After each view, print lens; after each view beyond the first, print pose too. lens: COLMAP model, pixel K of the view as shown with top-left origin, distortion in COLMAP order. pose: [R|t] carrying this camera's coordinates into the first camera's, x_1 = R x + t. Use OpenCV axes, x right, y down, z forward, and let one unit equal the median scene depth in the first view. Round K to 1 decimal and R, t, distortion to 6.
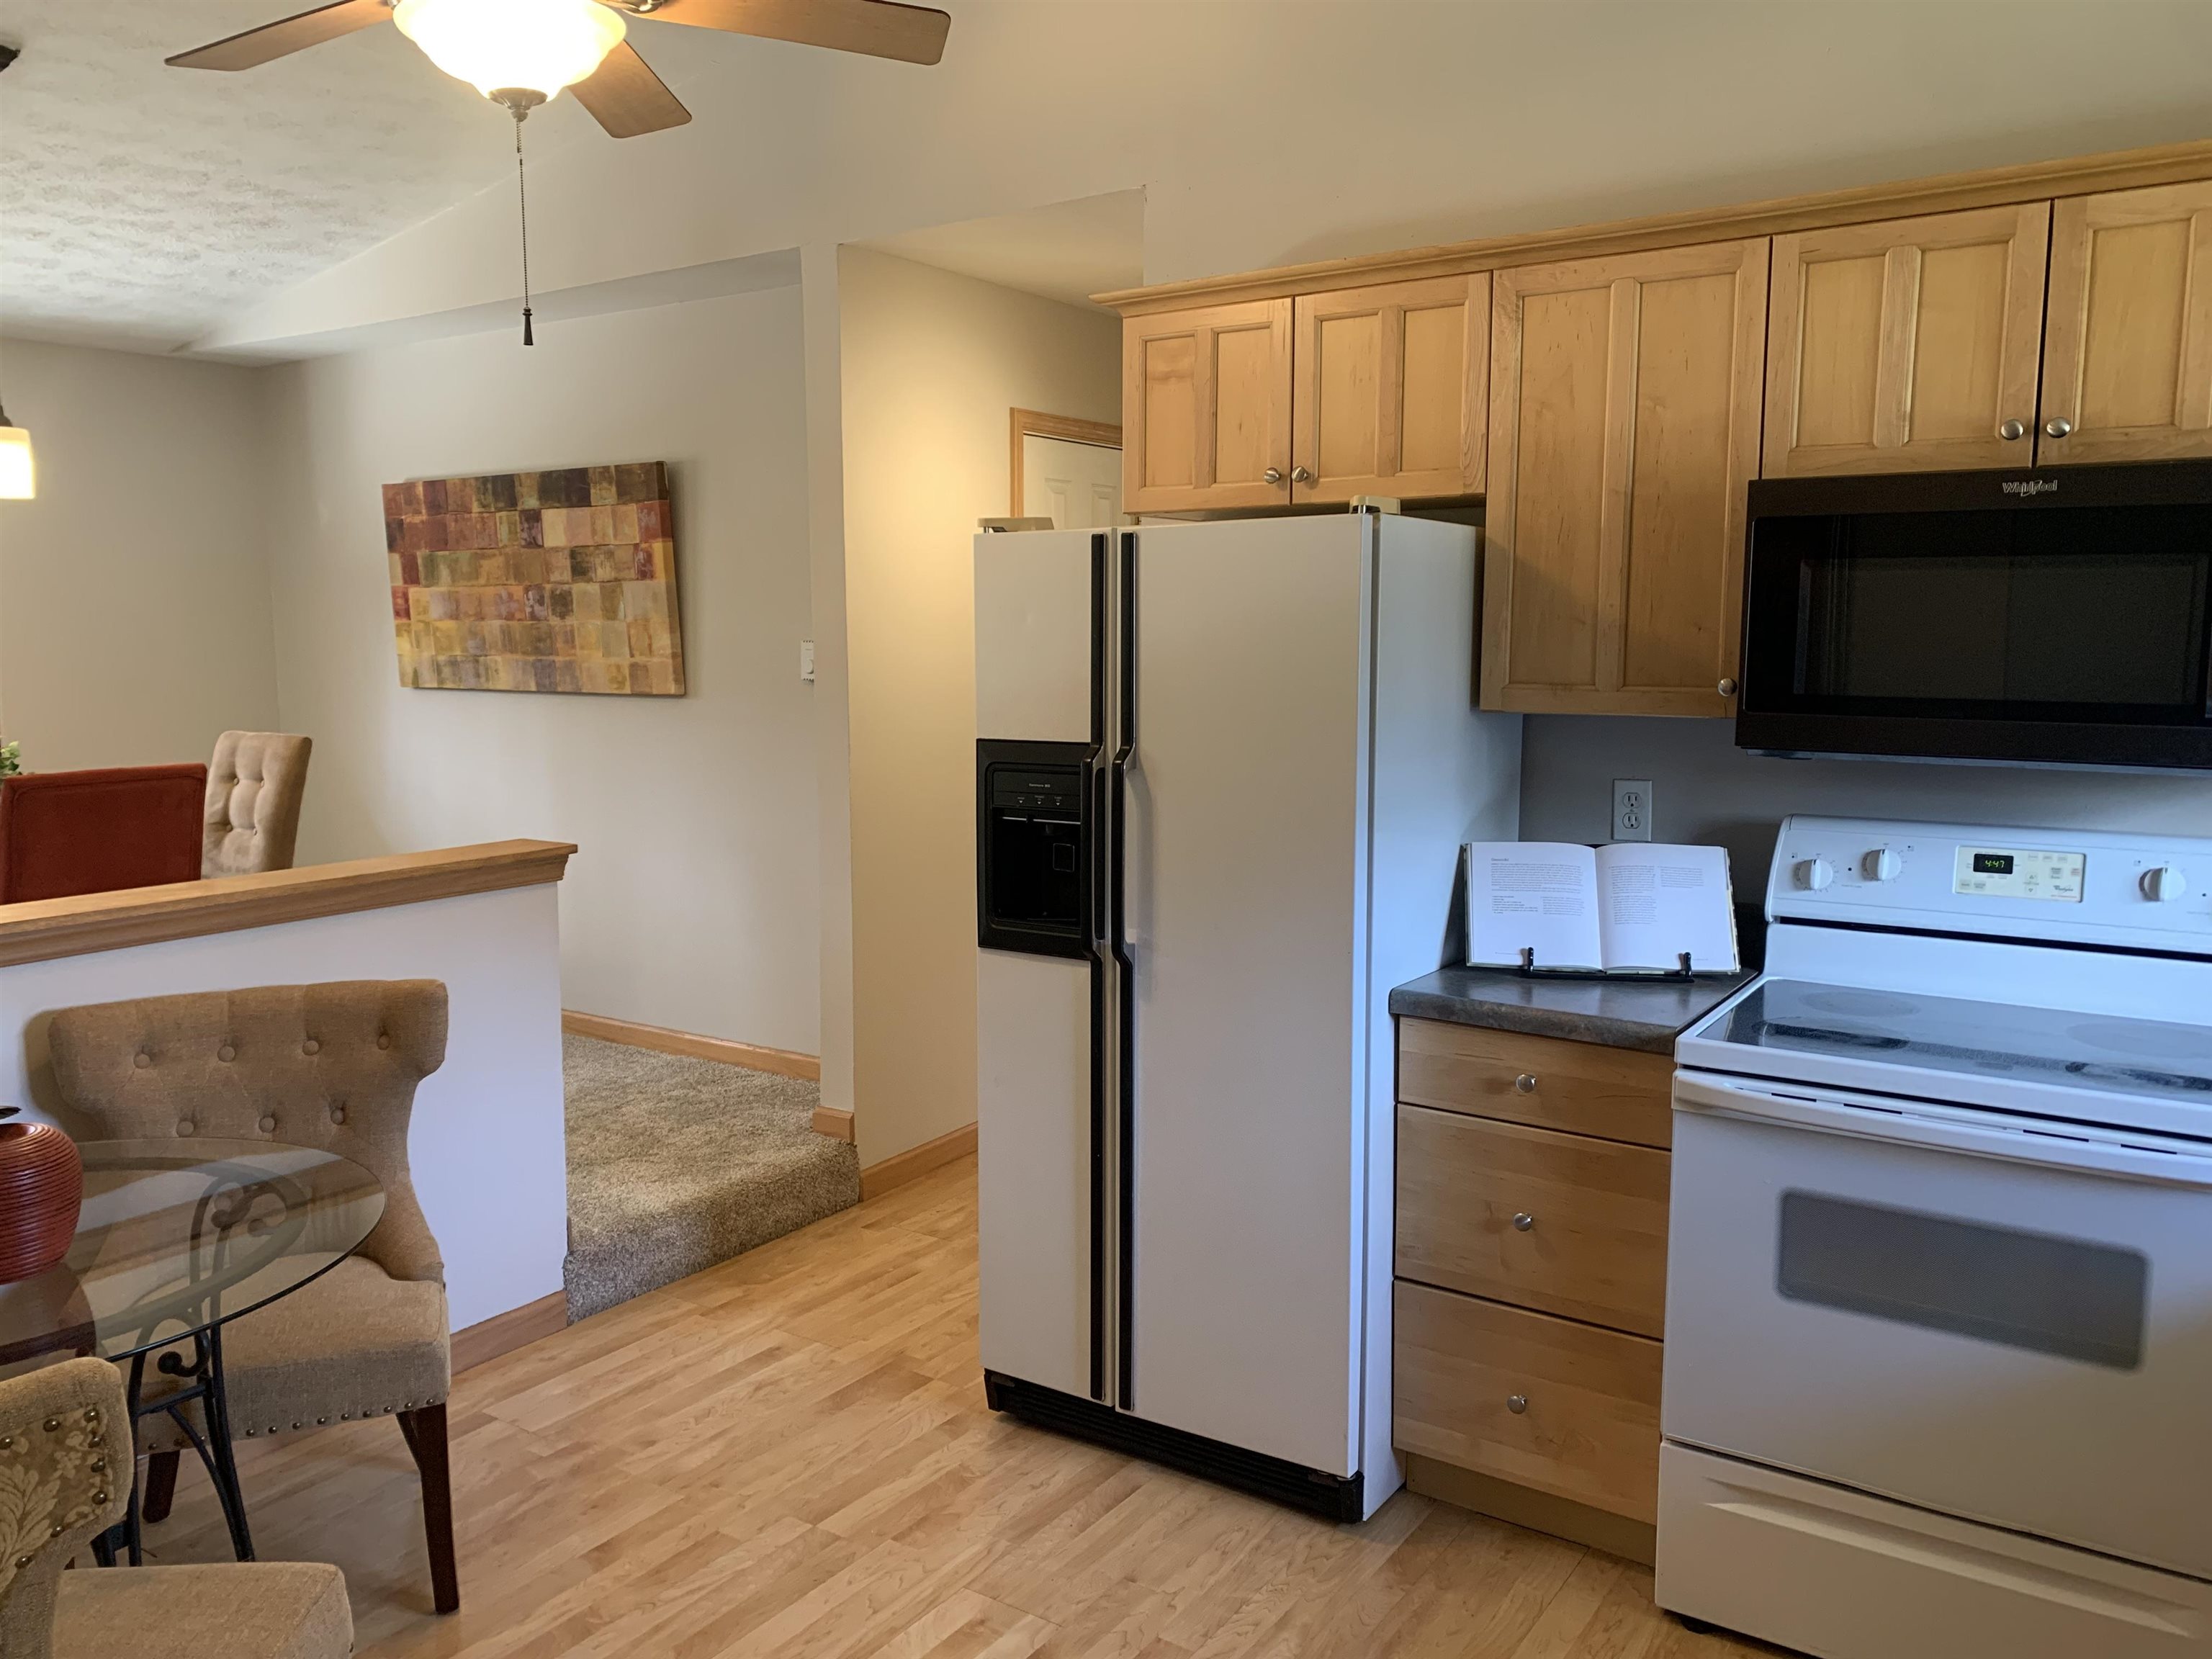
lens RADIAL K [[1690.3, 0, 1122.3], [0, 1690.3, 829.6], [0, 0, 1]] dist [0.060237, -0.032084]
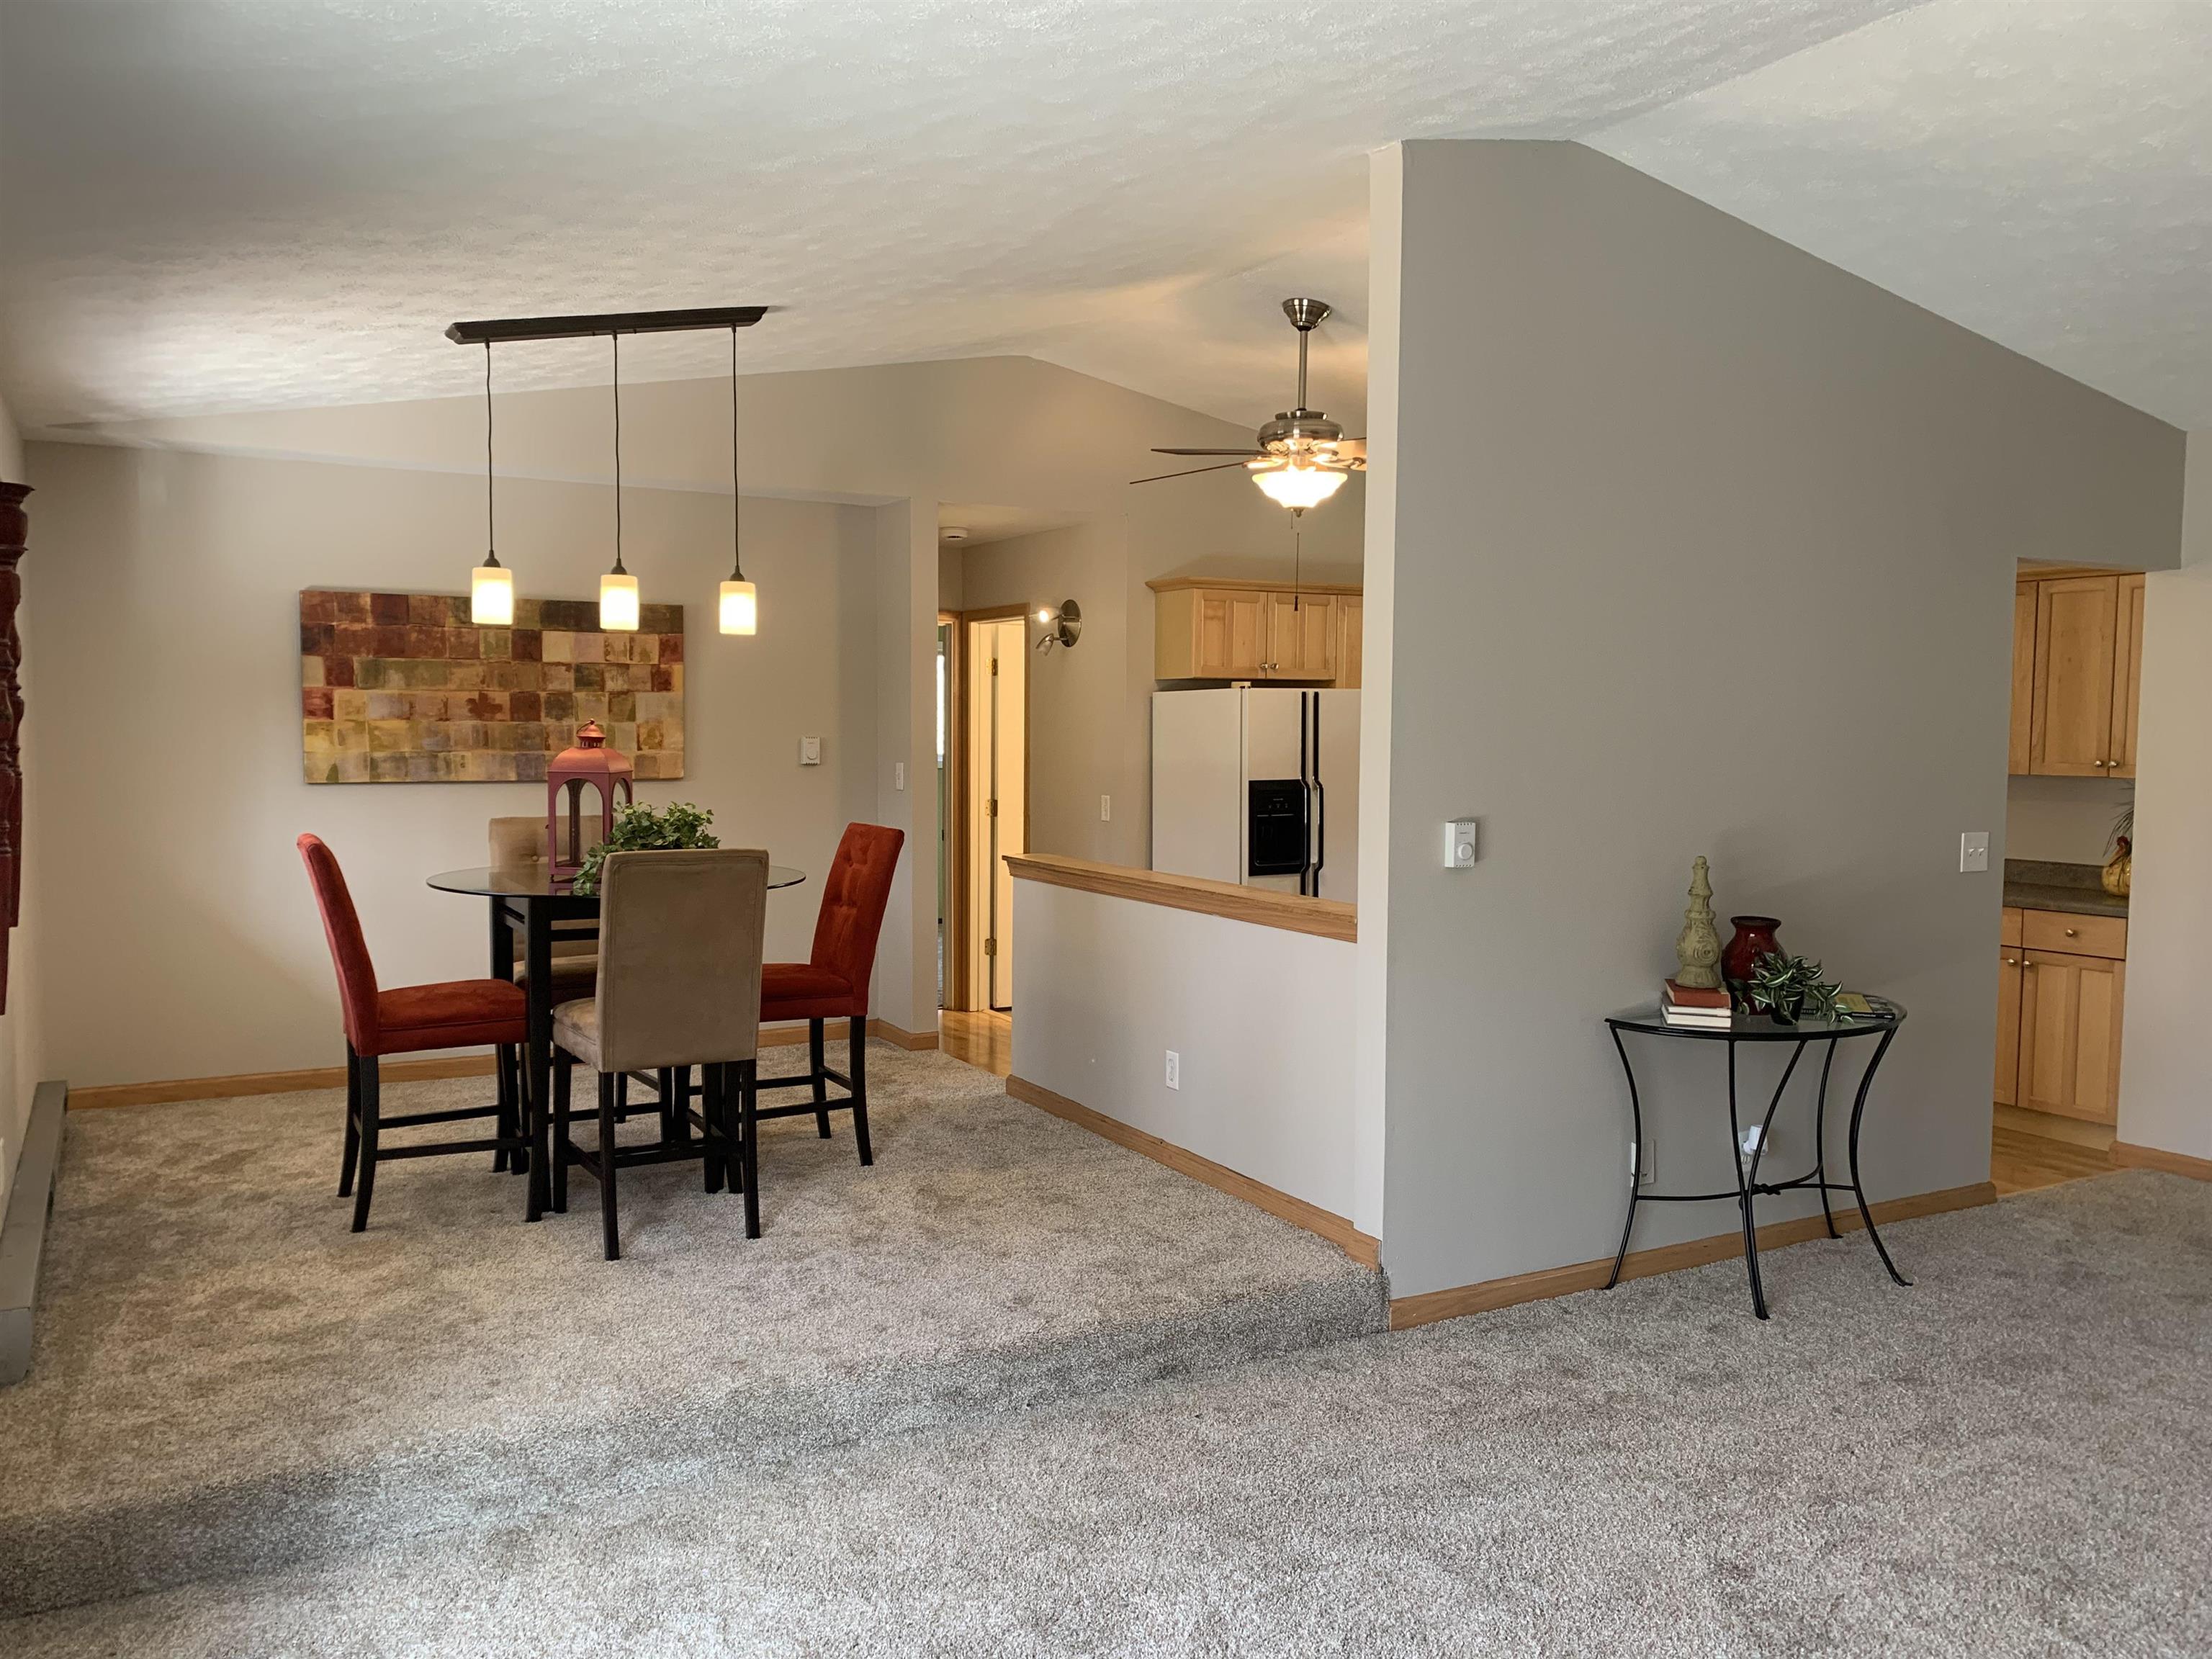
lens RADIAL K [[1690.3, 0, 1098.0], [0, 1690.3, 825.4], [0, 0, 1]] dist [0.060237, -0.032084]
pose [[0.425924, -0.052353, 0.903243, -1.216578], [0.100473, 0.994887, 0.010286, -0.021586], [-0.899163, 0.086371, 0.429006, 0.131251]]
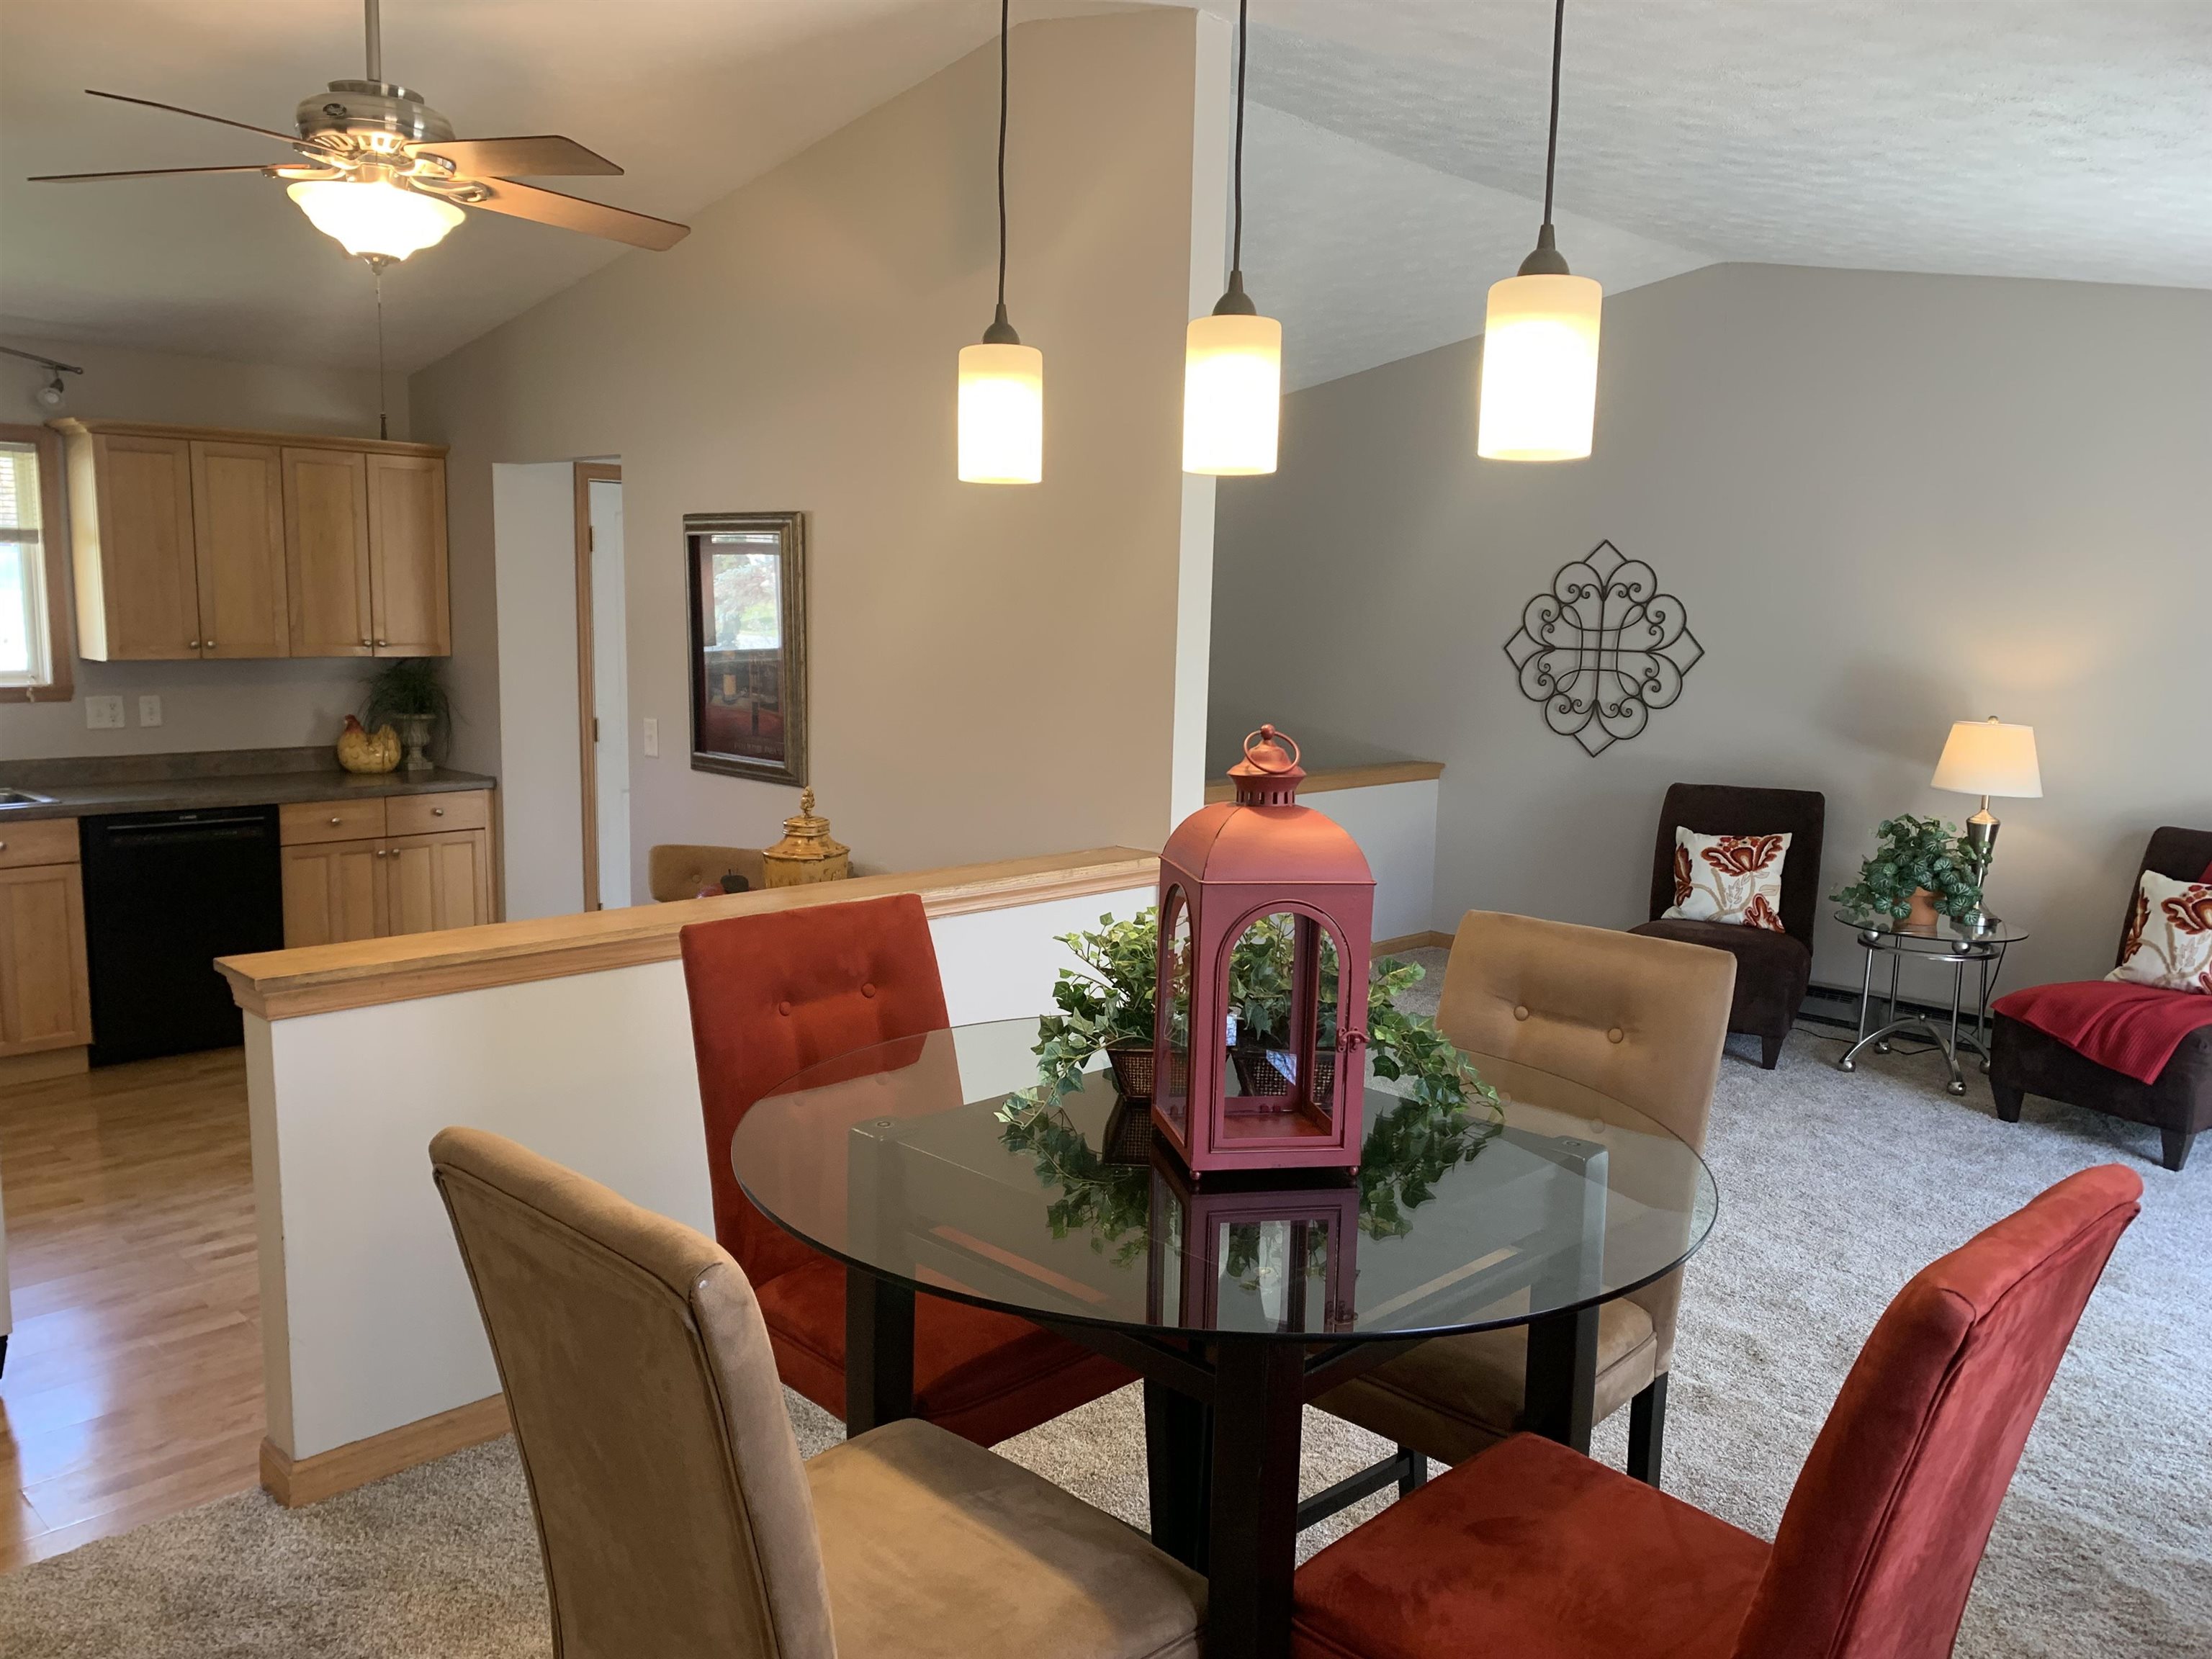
lens RADIAL K [[1690.3, 0, 1101.8], [0, 1690.3, 821.8], [0, 0, 1]] dist [0.060237, -0.032084]
pose [[-0.986930, -0.034325, 0.157454, -0.534020], [0.006390, 0.967949, 0.251065, -0.155369], [-0.161026, 0.248790, -0.955078, 1.085996]]
